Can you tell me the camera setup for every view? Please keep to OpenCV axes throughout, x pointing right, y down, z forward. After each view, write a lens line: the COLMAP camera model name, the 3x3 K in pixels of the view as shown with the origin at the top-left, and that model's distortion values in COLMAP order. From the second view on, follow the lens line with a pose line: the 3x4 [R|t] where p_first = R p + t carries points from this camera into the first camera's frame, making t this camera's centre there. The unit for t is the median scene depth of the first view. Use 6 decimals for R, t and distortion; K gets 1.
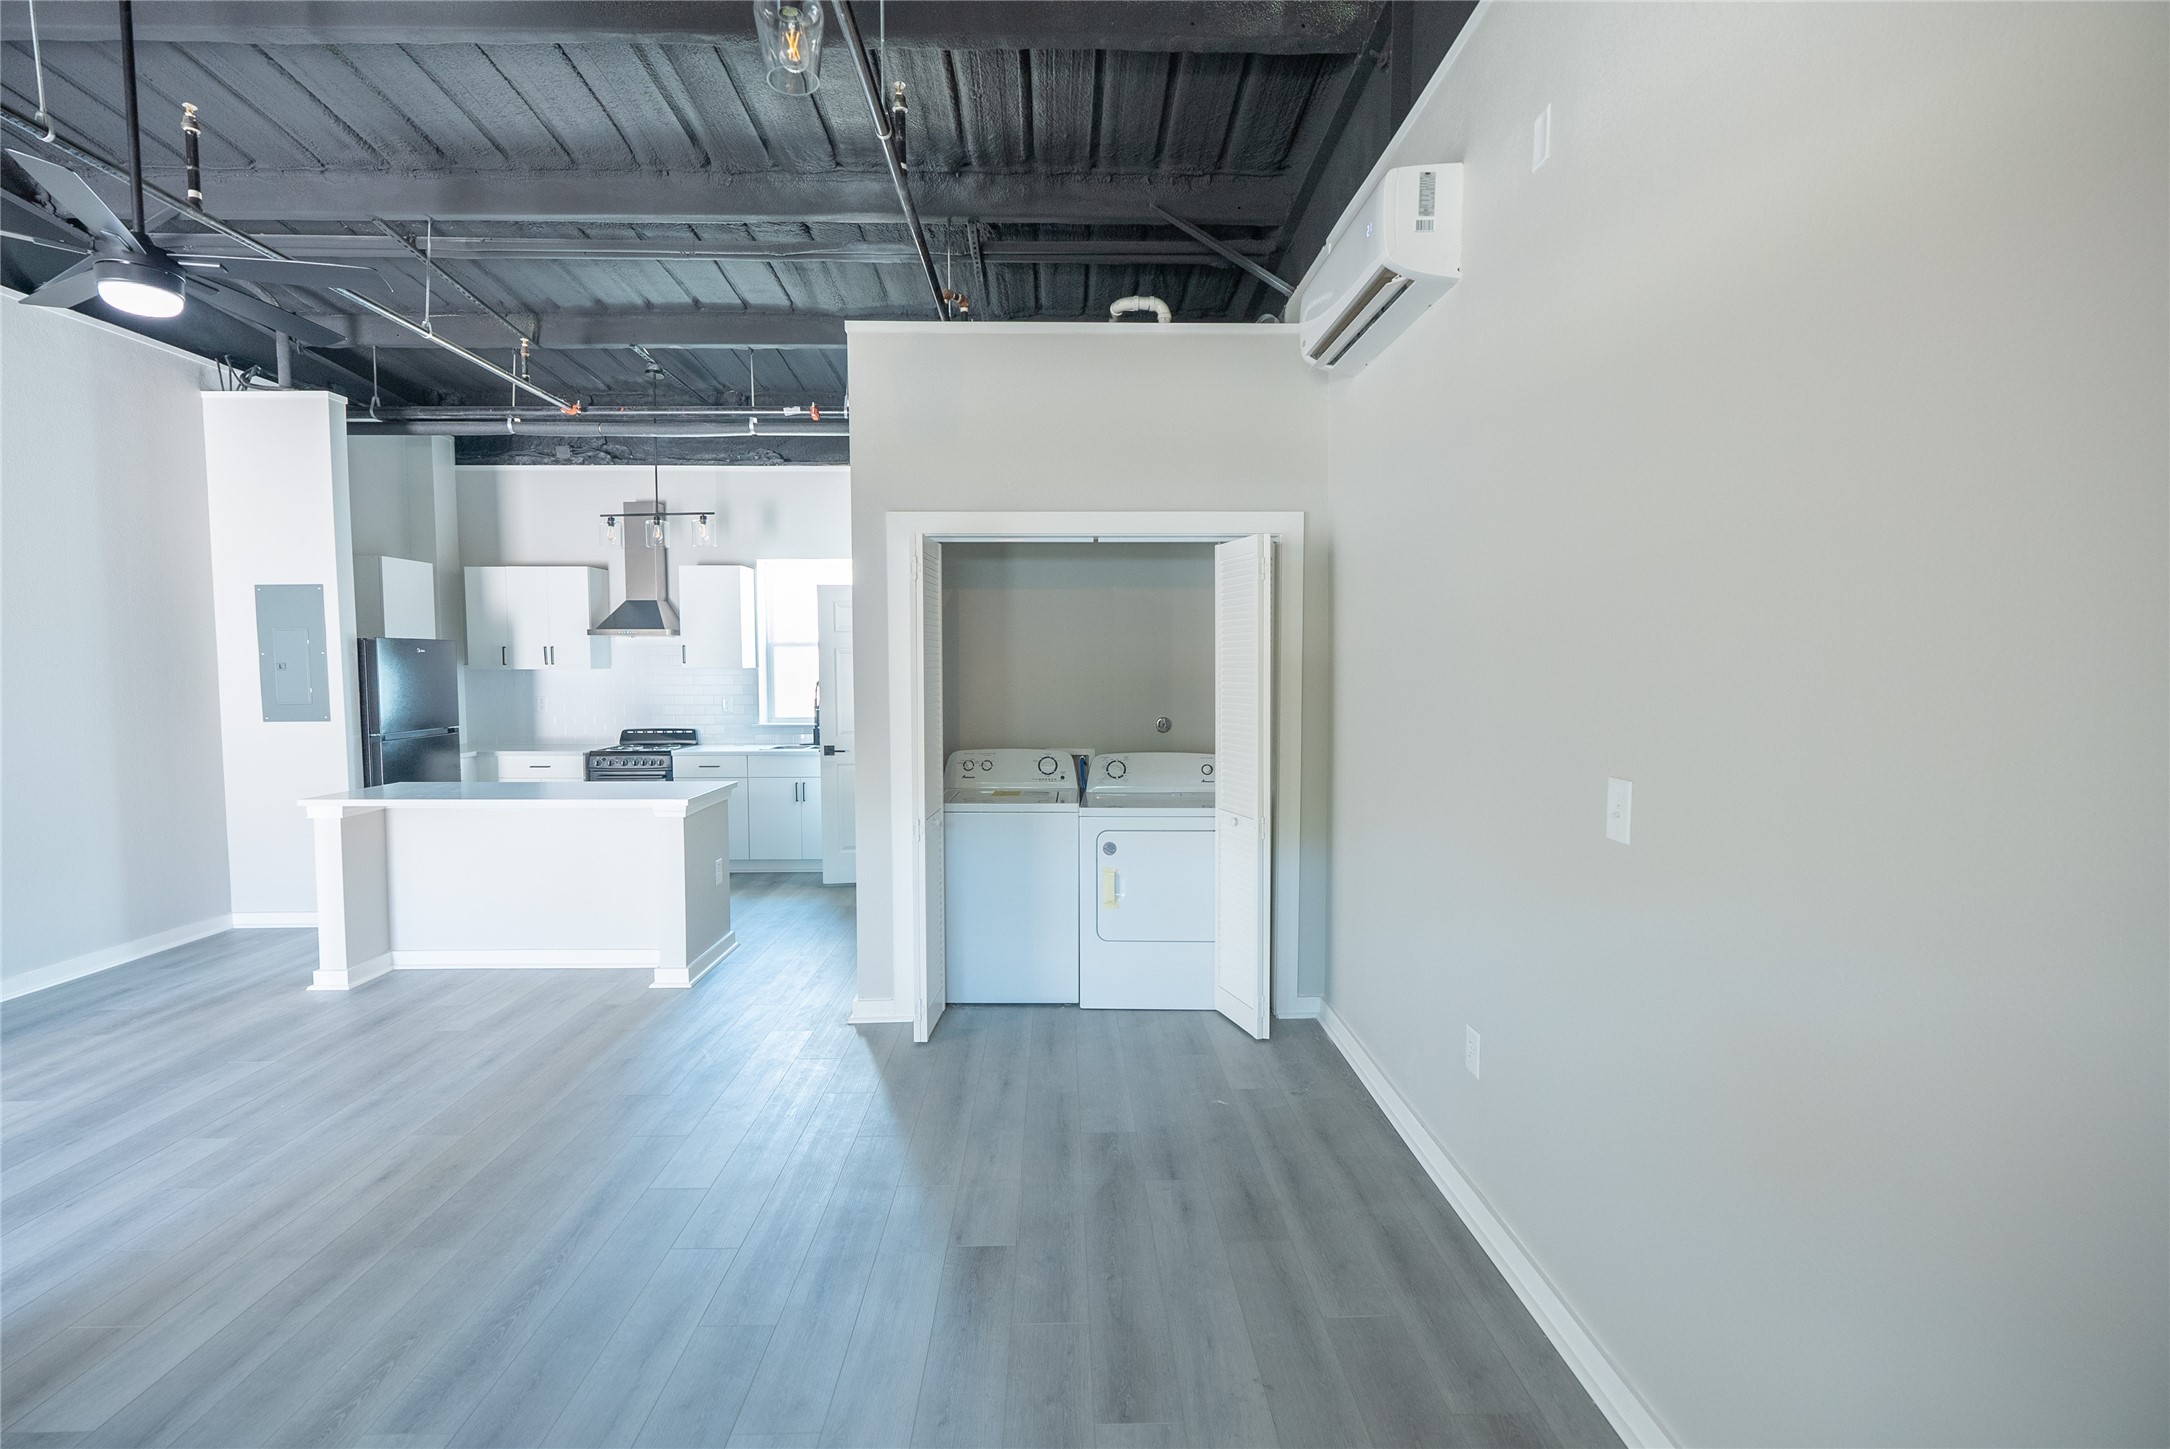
lens RADIAL K [[983.4, 0, 1085.0], [0, 983.4, 724.5], [0, 0, 1]] dist [-0.001448, 0.000379]
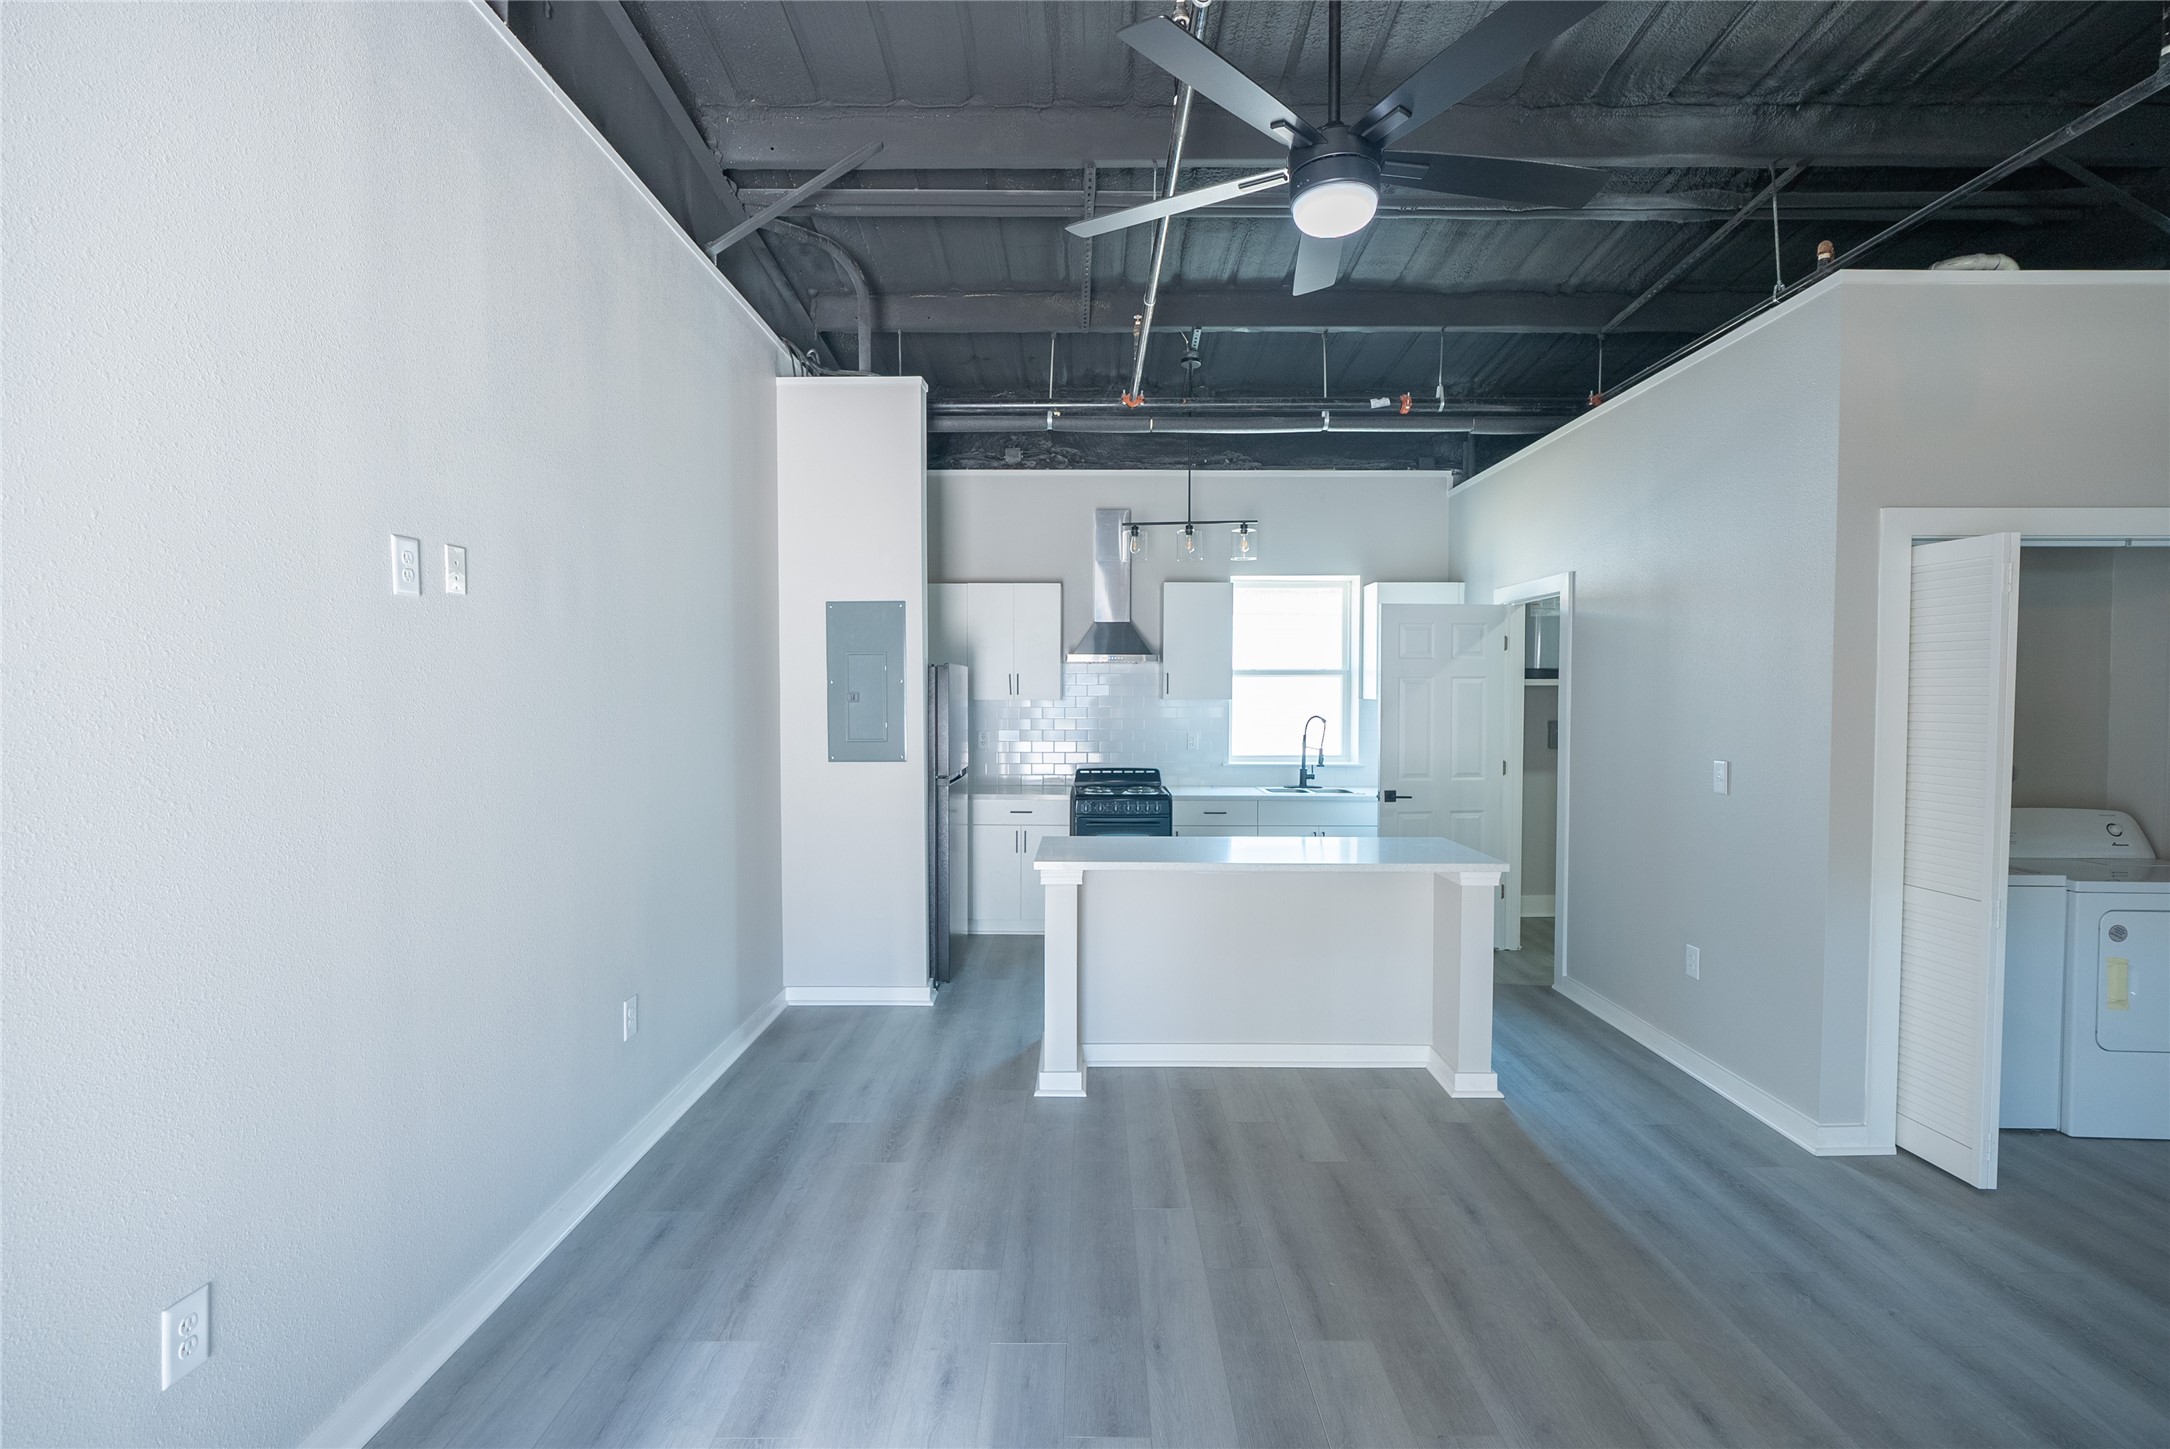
lens RADIAL K [[1020.4, 0, 1085.0], [0, 1020.4, 724.5], [0, 0, 1]] dist [-0.001571, -0.000103]
pose [[0.999697, 0.004037, -0.024286, -0.589194], [-0.004759, 0.999546, -0.029736, -0.009874], [0.024155, 0.029843, 0.999263, 0.119867]]
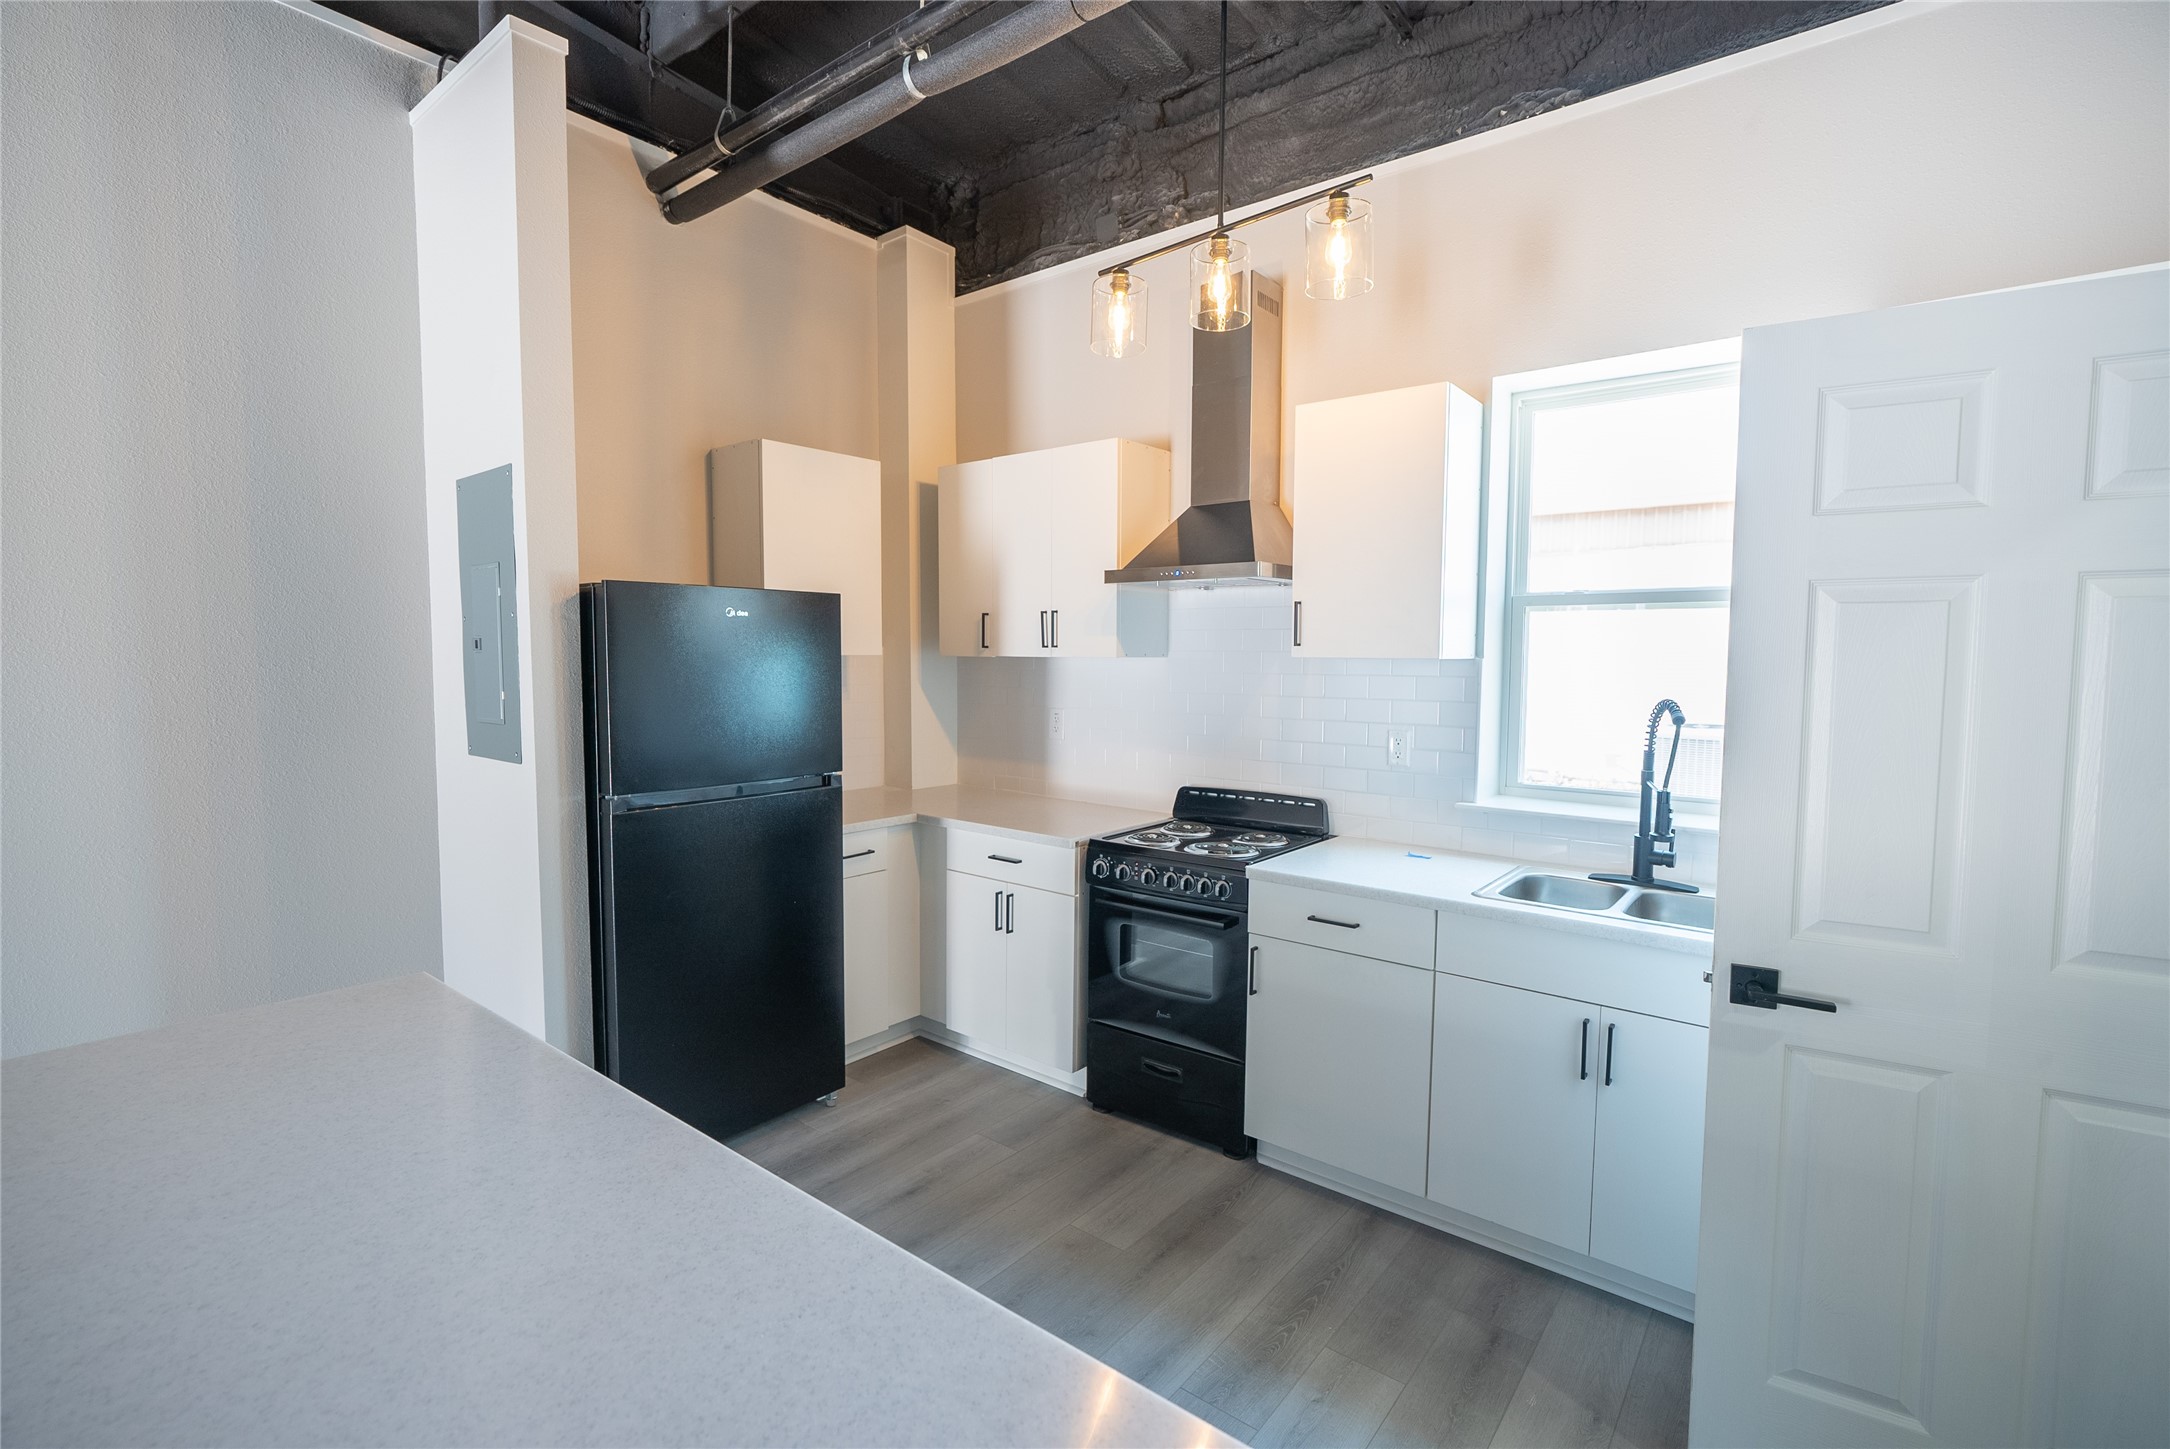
lens RADIAL K [[983.4, 0, 1085.0], [0, 983.4, 724.5], [0, 0, 1]] dist [-0.001448, 0.000379]
pose [[0.767472, 0.051896, -0.638978, -0.273235], [-0.045833, 0.998609, 0.026055, -0.046704], [0.639442, 0.009290, 0.768783, 0.809878]]
